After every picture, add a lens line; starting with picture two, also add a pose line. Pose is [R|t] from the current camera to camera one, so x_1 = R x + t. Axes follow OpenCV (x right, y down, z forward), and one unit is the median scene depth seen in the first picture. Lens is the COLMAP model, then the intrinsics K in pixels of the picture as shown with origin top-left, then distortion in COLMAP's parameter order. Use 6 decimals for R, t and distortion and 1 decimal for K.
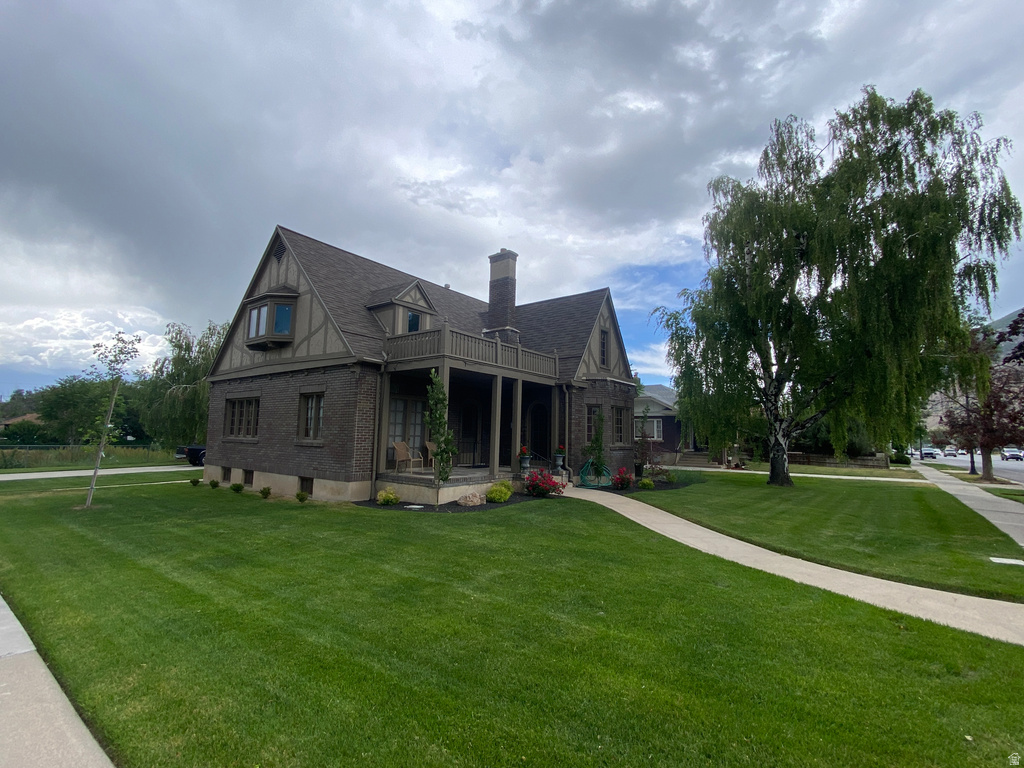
lens RADIAL K [[473.1, 0, 514.3], [0, 473.1, 378.5], [0, 0, 1]] dist [0.043768, -0.000052]
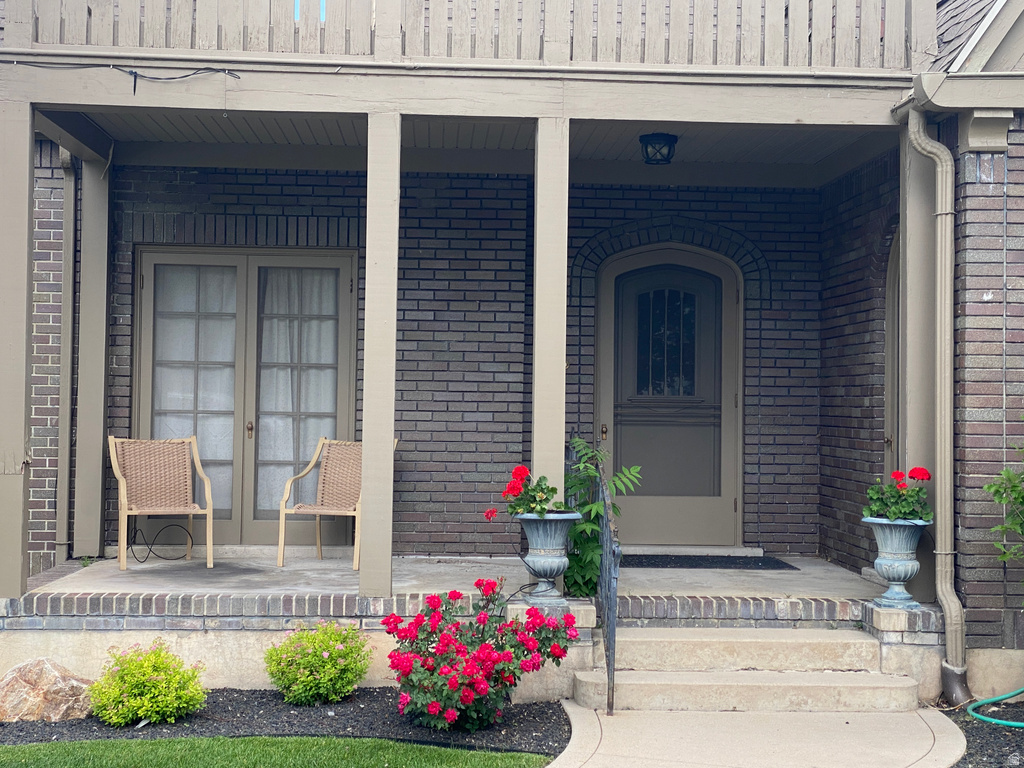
lens RADIAL K [[1701.8, 0, 512.4], [0, 1701.8, 367.8], [0, 0, 1]] dist [0.166031, 0.116125]
pose [[0.653579, -0.029099, -0.756299, 0.476736], [0.090041, 0.995154, 0.039523, 0.067219], [0.751483, -0.093929, 0.653032, 0.477219]]
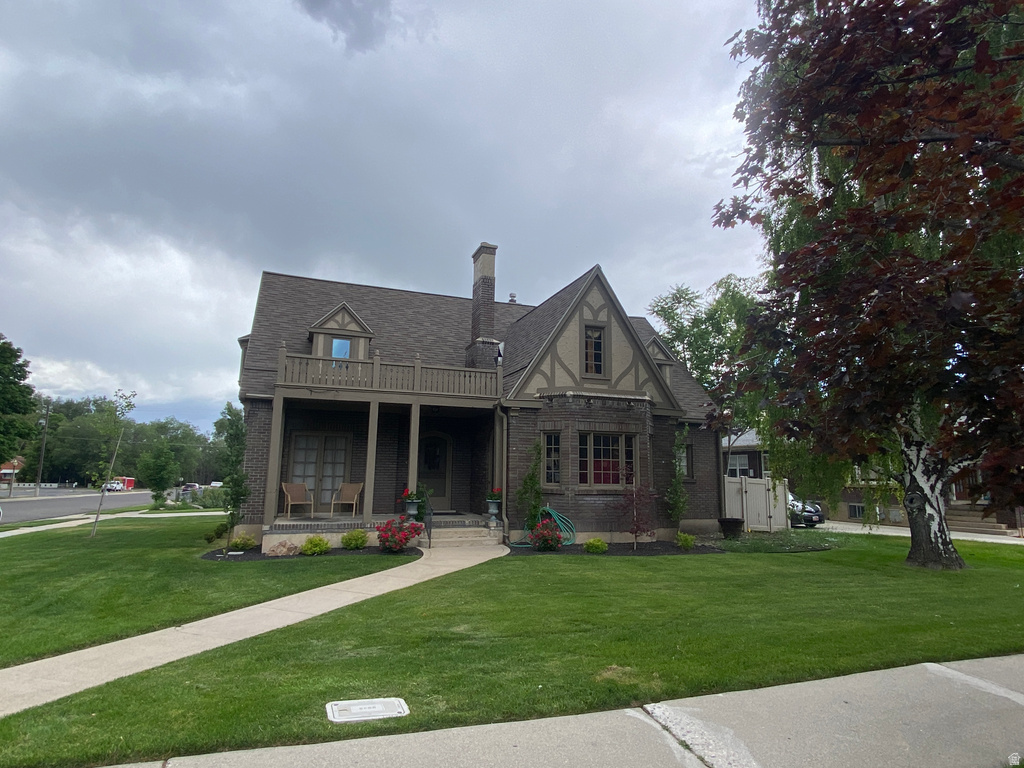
lens RADIAL K [[575.5, 0, 512.0], [0, 575.5, 384.0], [0, 0, 1]] dist [0.051975, -0.000230]
pose [[0.844744, -0.092020, -0.527200, 0.609484], [0.068063, 0.995580, -0.064713, 0.038381], [0.530825, 0.018783, 0.847273, 0.233604]]
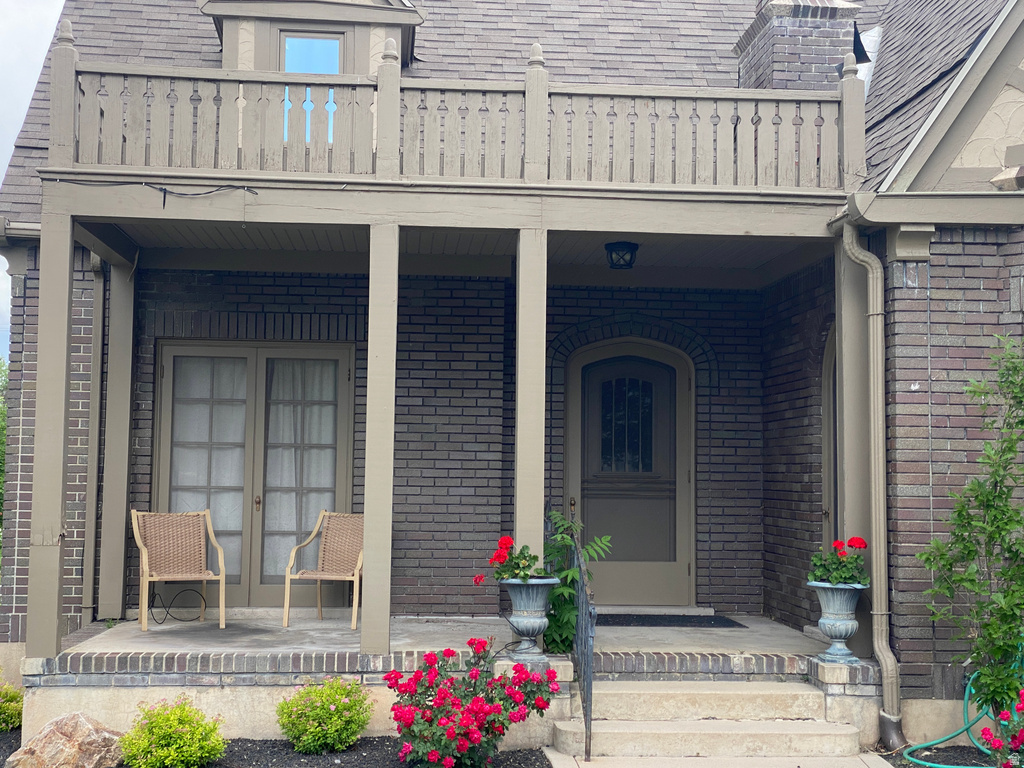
lens RADIAL K [[1513.1, 0, 507.9], [0, 1513.1, 377.6], [0, 0, 1]] dist [0.183161, -0.136040]
pose [[0.671552, -0.061445, -0.738405, 0.472263], [0.089809, 0.995958, -0.001199, 0.063700], [0.735495, -0.065510, 0.674356, 0.467130]]
